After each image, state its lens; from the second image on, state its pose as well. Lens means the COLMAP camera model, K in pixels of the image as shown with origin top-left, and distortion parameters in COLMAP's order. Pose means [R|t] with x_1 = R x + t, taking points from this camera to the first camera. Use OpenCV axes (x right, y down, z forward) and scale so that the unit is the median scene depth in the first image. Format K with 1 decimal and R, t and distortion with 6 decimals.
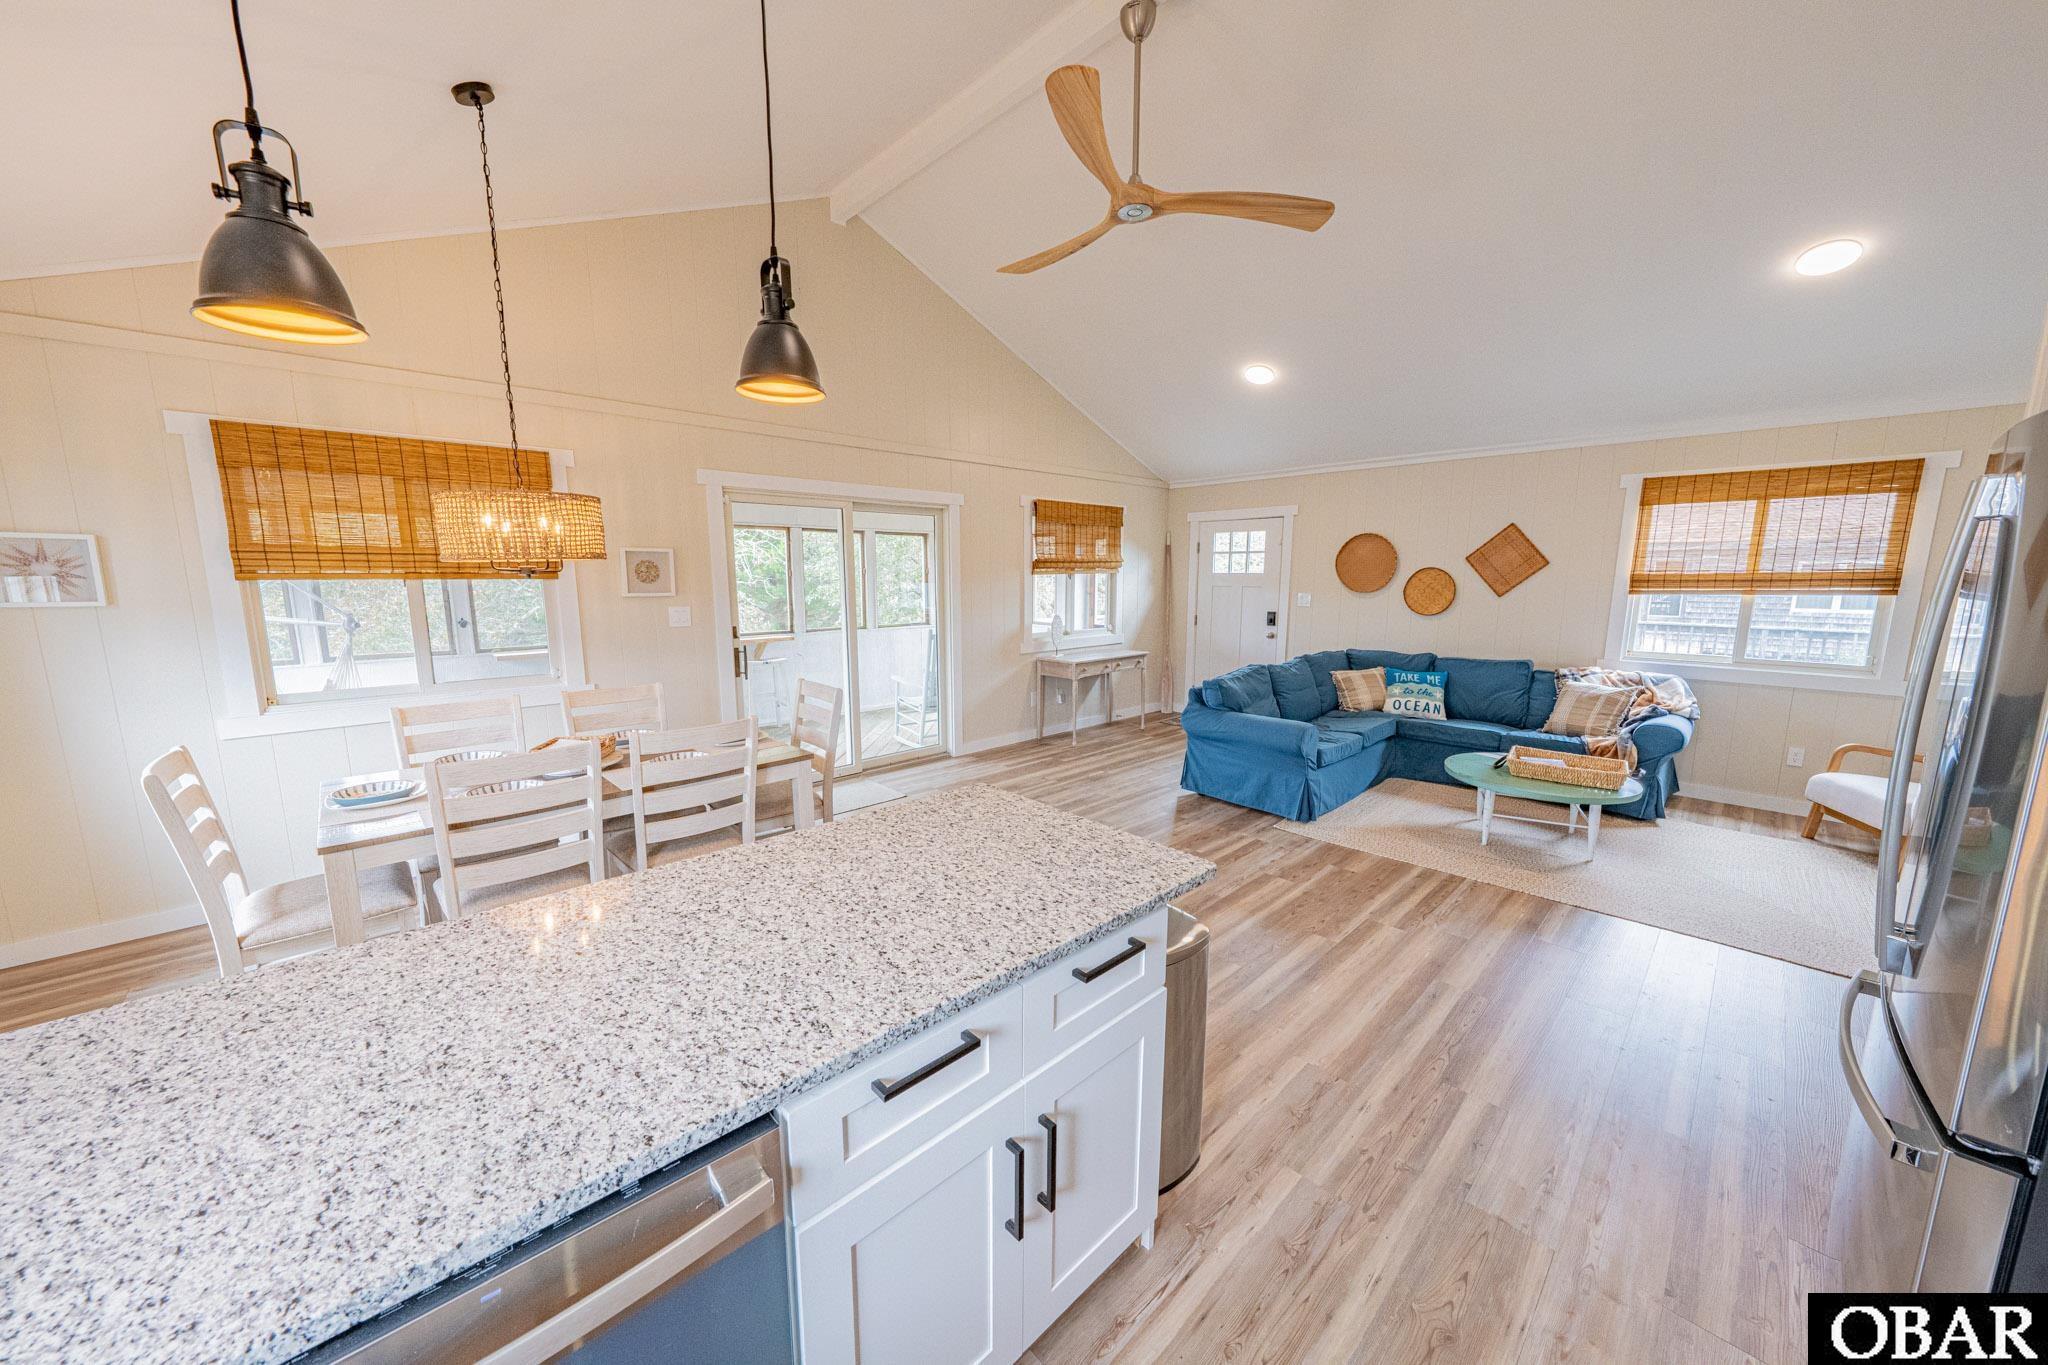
lens RADIAL K [[714.4, 0, 1028.7], [0, 714.4, 688.2], [0, 0, 1]] dist [0.000833, -0.000028]
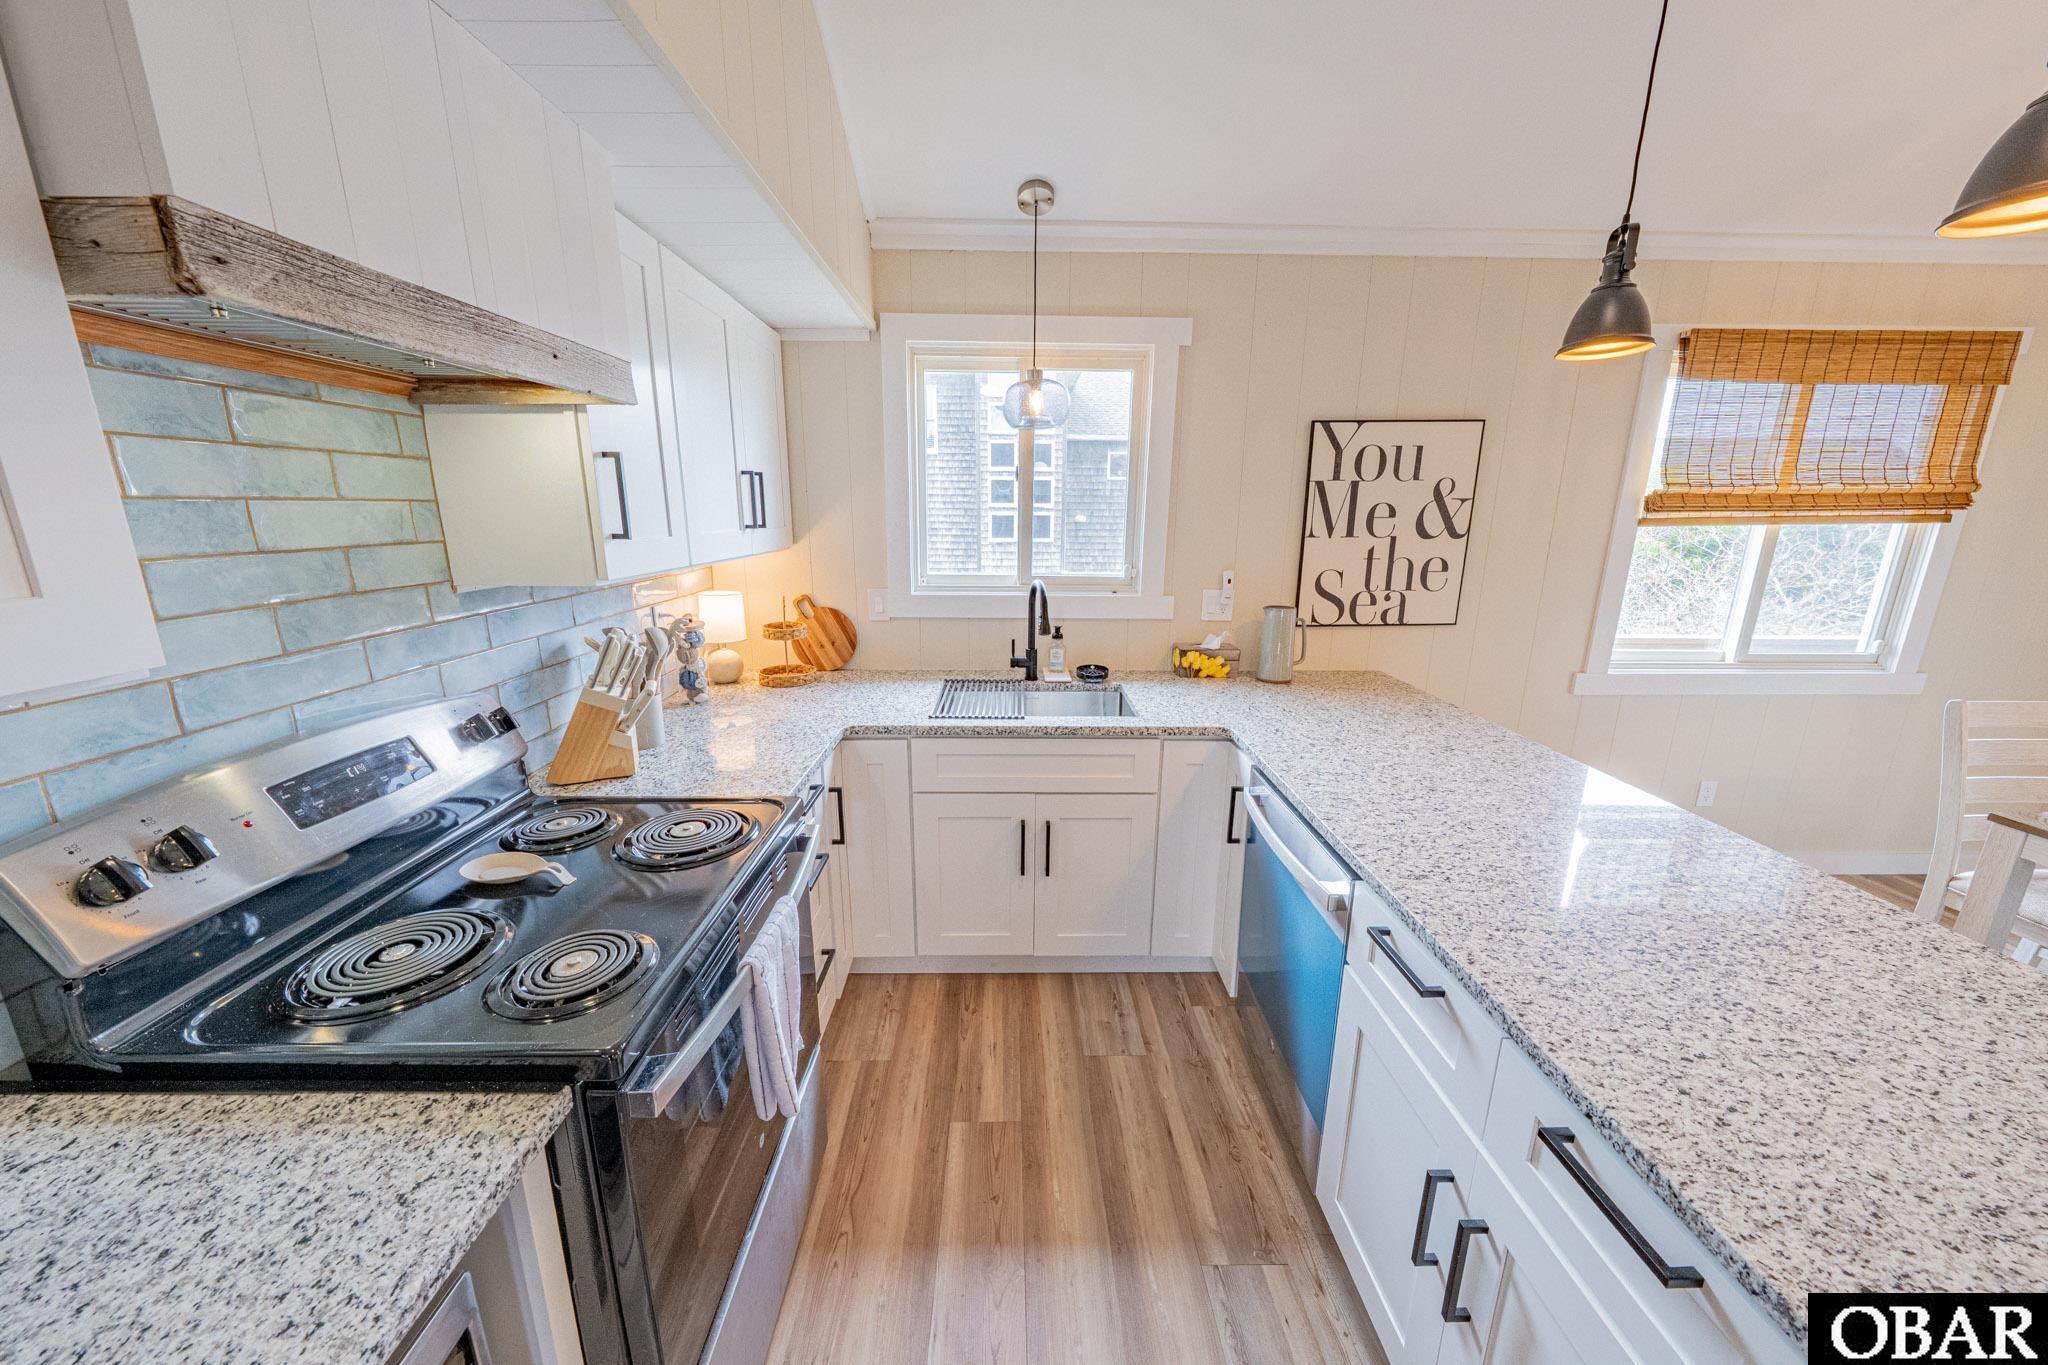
lens RADIAL K [[714.4, 0, 1022.1], [0, 714.4, 680.5], [0, 0, 1]] dist [0.000833, -0.000028]
pose [[-0.693429, 0.160764, -0.702362, 0.724463], [-0.117900, 0.936336, 0.330719, -0.135163], [0.710814, 0.312138, -0.630328, 0.835372]]
